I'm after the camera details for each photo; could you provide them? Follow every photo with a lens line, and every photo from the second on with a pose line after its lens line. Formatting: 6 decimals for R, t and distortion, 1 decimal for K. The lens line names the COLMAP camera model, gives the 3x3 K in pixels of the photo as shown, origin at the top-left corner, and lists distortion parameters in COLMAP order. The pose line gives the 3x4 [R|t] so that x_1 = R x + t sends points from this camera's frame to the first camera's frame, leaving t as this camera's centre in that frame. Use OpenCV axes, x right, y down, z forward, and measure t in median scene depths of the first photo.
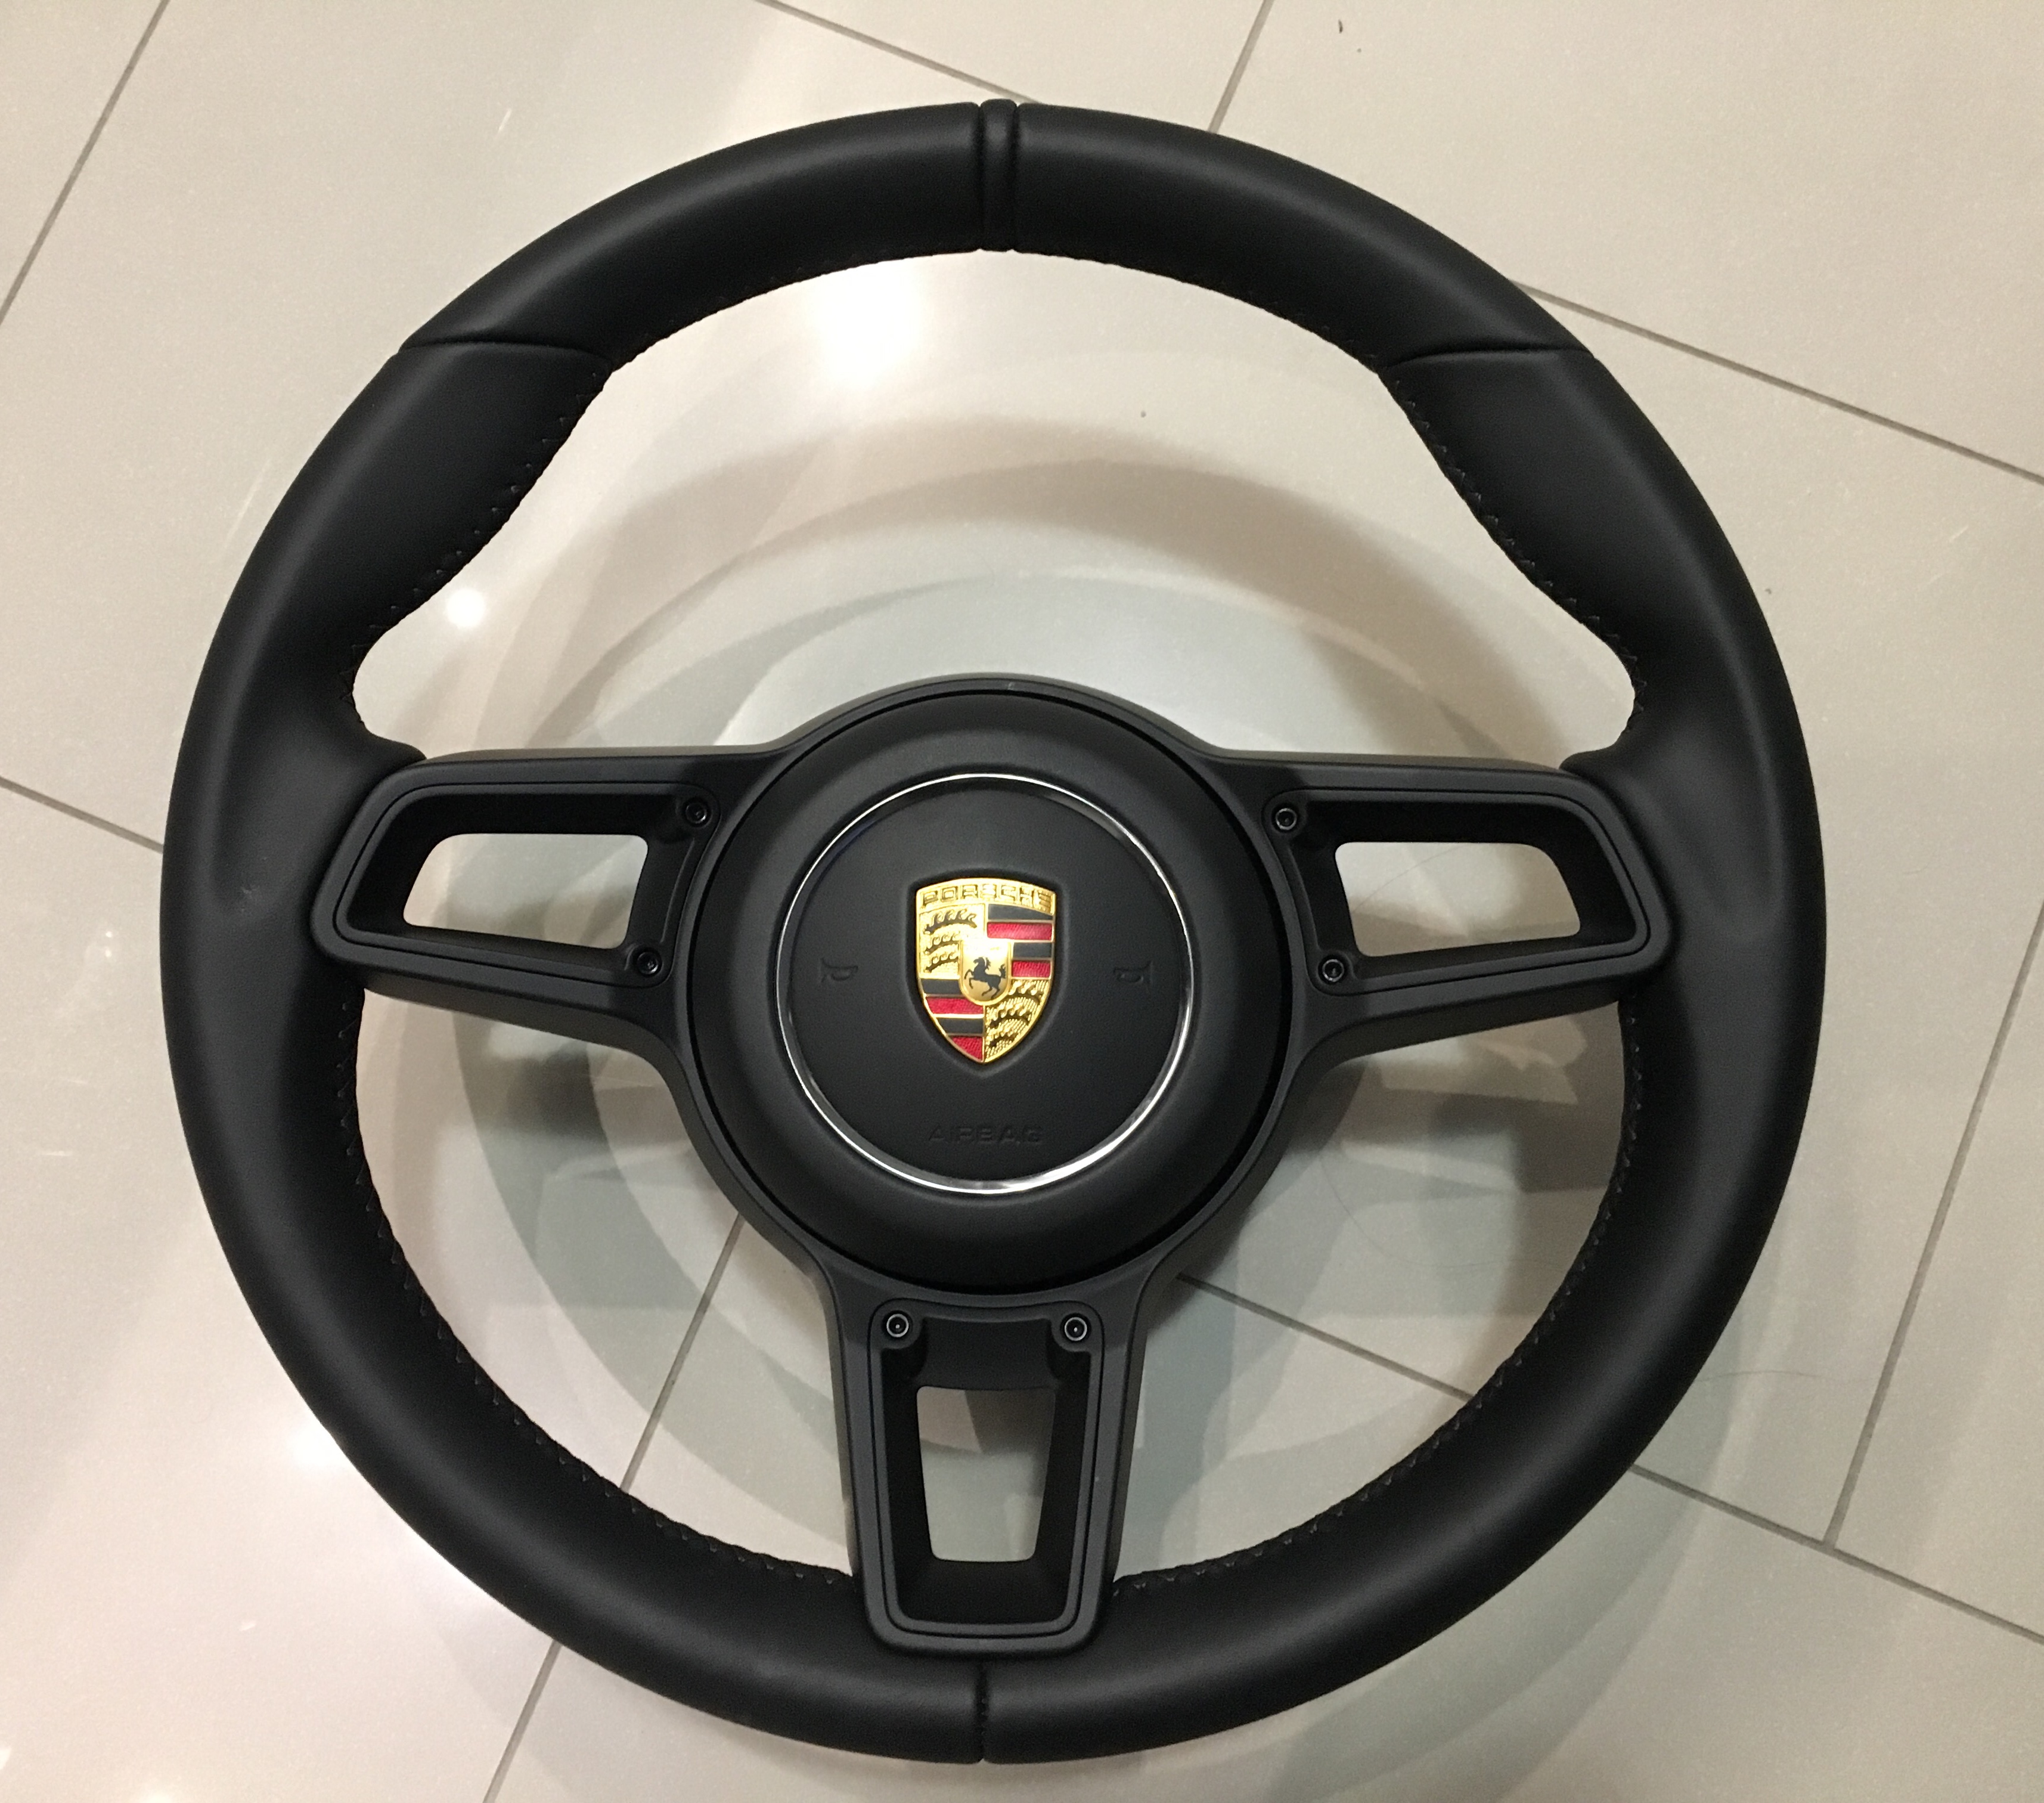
lens RADIAL K [[1955.5, 0, 1003.5], [0, 1955.5, 894.2], [0, 0, 1]] dist [0.003625, -0.065636]
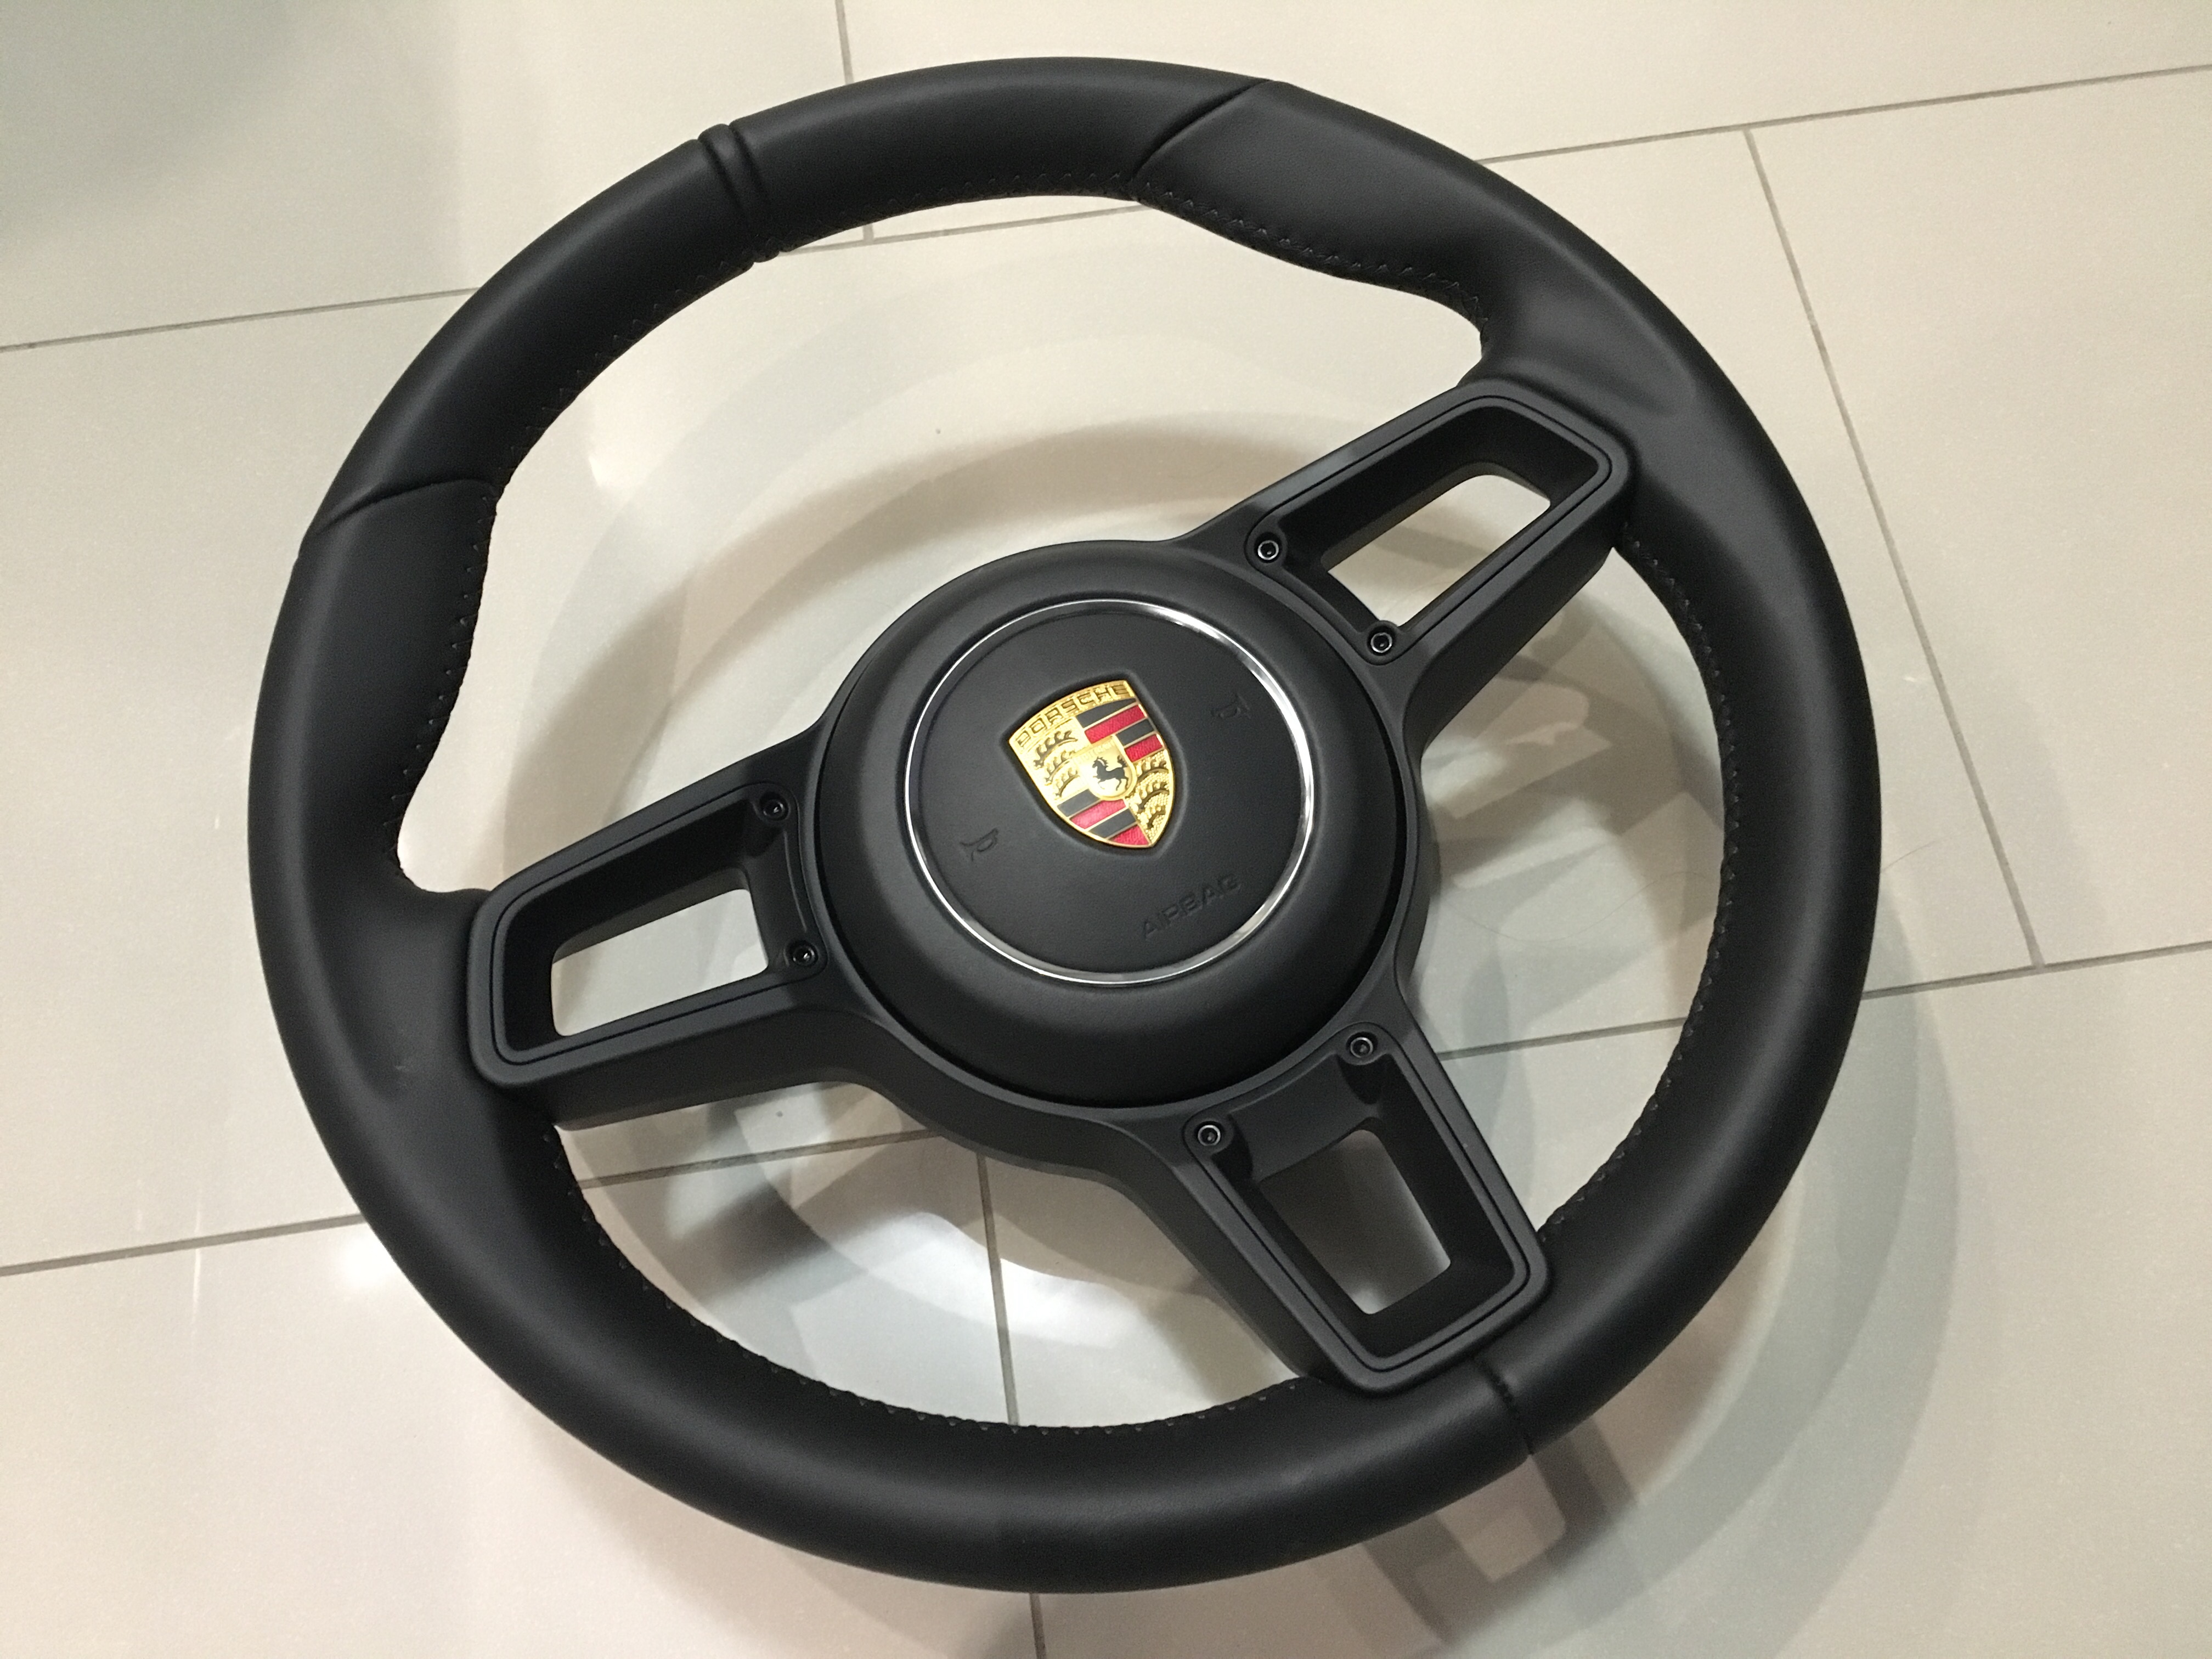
lens RADIAL K [[1792.0, 0, 1099.5], [0, 1792.0, 832.9], [0, 0, 1]] dist [-0.009880, -0.011896]
pose [[0.858021, -0.480497, 0.181448, -0.189160], [0.508293, 0.845102, -0.165652, 0.210390], [-0.073747, 0.234362, 0.969348, 0.095709]]
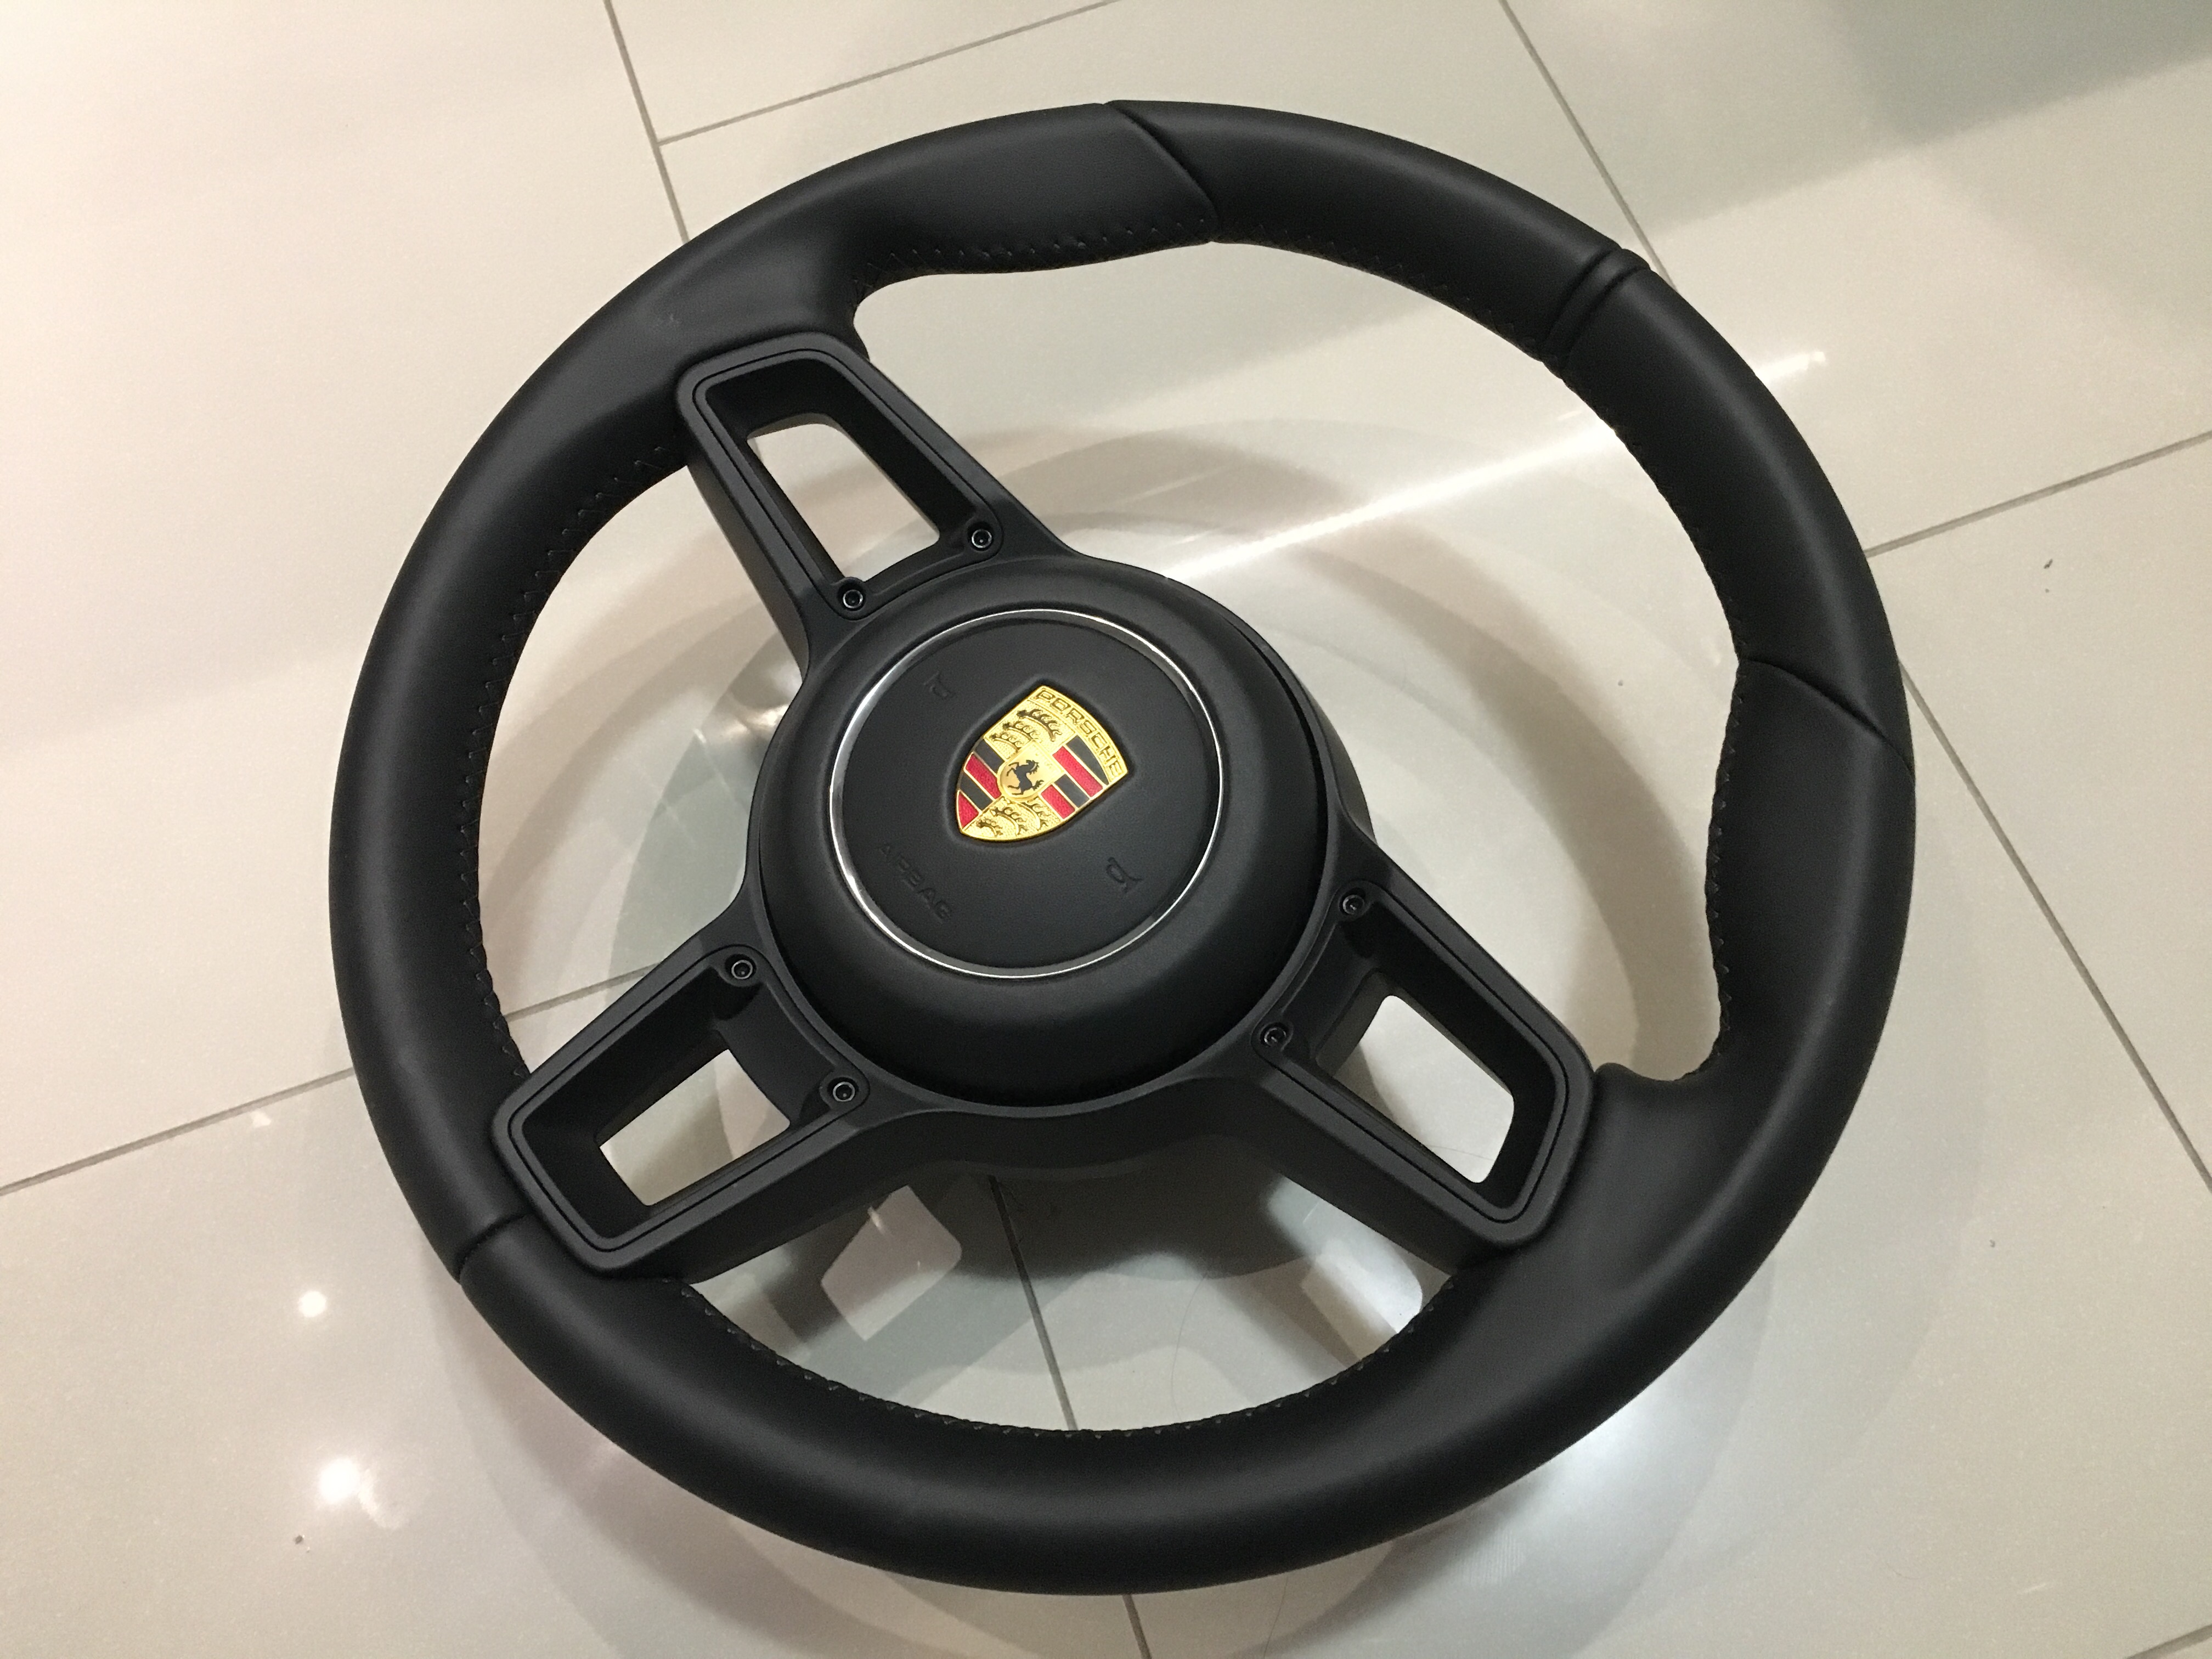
lens RADIAL K [[1792.0, 0, 1099.5], [0, 1792.0, 832.9], [0, 0, 1]] dist [-0.009880, -0.011896]
pose [[0.665793, 0.670325, -0.327695, 0.338246], [-0.722761, 0.688478, -0.060133, 0.087174], [0.185303, 0.276881, 0.942868, 0.100983]]
